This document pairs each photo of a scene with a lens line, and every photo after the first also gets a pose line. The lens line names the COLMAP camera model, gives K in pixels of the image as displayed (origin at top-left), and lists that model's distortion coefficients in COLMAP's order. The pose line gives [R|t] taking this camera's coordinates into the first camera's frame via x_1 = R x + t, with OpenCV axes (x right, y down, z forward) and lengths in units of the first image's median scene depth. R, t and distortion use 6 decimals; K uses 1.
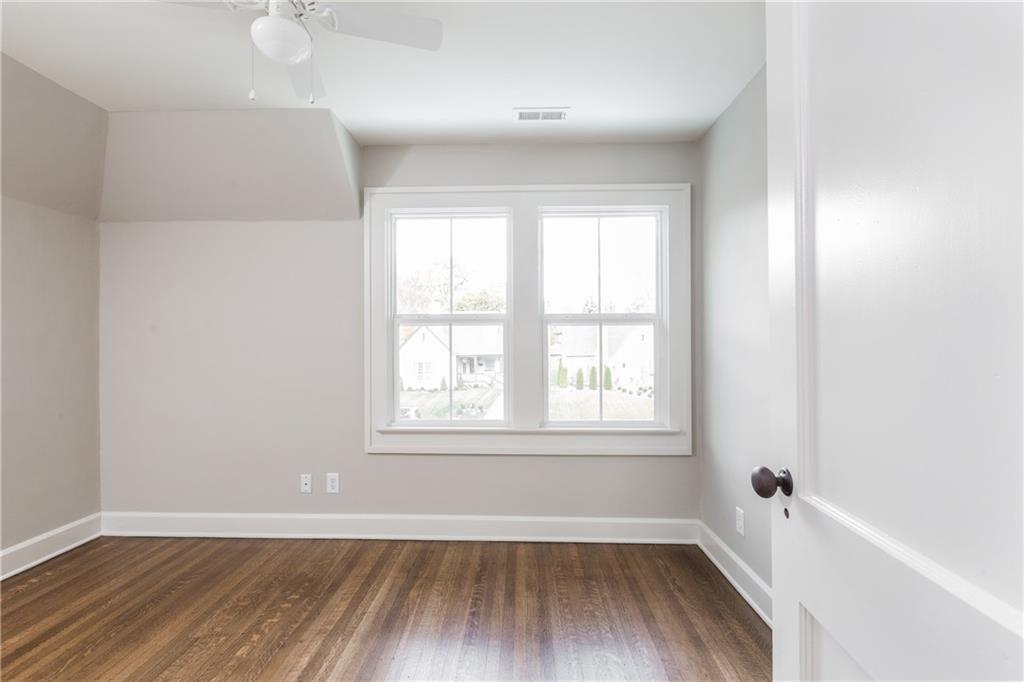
lens RADIAL K [[526.5, 0, 512.0], [0, 526.5, 341.0], [0, 0, 1]] dist [0.002596, 0.000203]
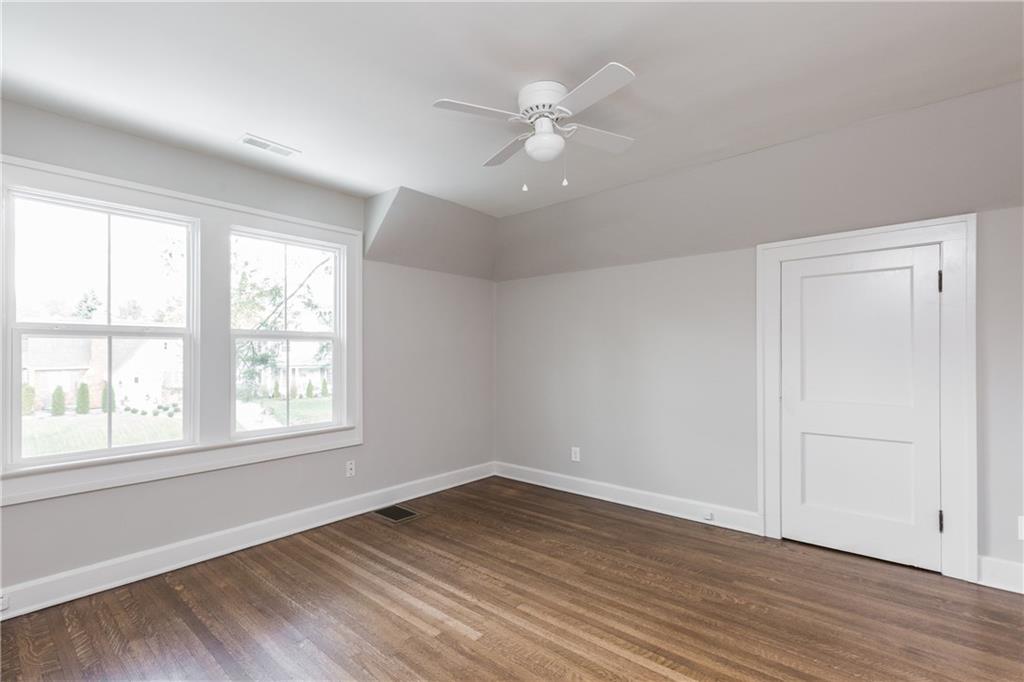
lens RADIAL K [[464.5, 0, 511.7], [0, 464.5, 349.5], [0, 0, 1]] dist [0.000660, 0.000158]
pose [[0.625174, 0.004066, 0.780475, -0.305244], [0.005750, 0.999935, -0.009815, 0.000825], [-0.780464, 0.010624, 0.625110, 0.013674]]
